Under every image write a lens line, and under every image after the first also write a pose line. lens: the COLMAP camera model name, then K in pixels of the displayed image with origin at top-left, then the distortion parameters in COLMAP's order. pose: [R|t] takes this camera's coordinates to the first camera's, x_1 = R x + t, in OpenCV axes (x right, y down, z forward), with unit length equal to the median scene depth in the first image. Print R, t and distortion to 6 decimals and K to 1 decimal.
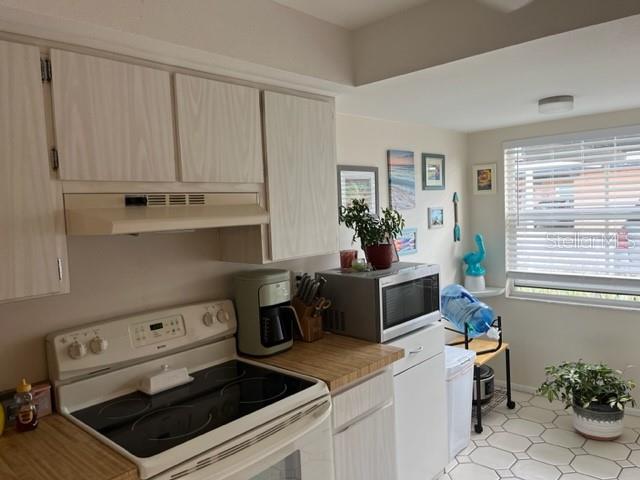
lens RADIAL K [[483.4, 0, 319.4], [0, 483.4, 243.1], [0, 0, 1]] dist [0.012910, 0.001086]
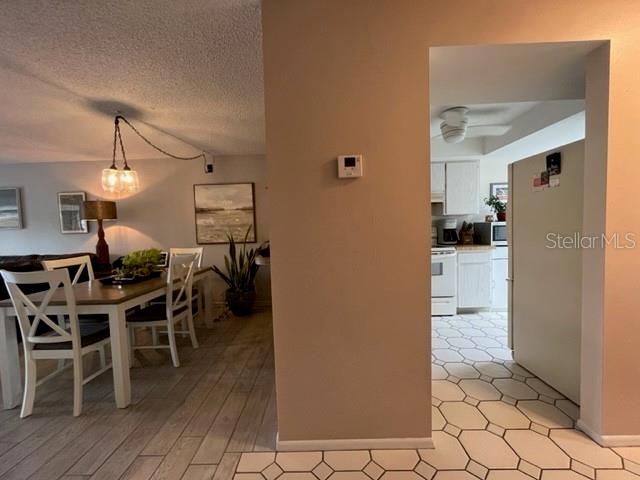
lens RADIAL K [[257.8, 0, 317.3], [0, 257.8, 241.3], [0, 0, 1]] dist [0.001314, 0.000039]
pose [[0.667654, 0.063603, -0.741750, 0.590414], [-0.057963, 0.997760, 0.033382, 0.202700], [0.742212, 0.020706, 0.669845, -0.791131]]
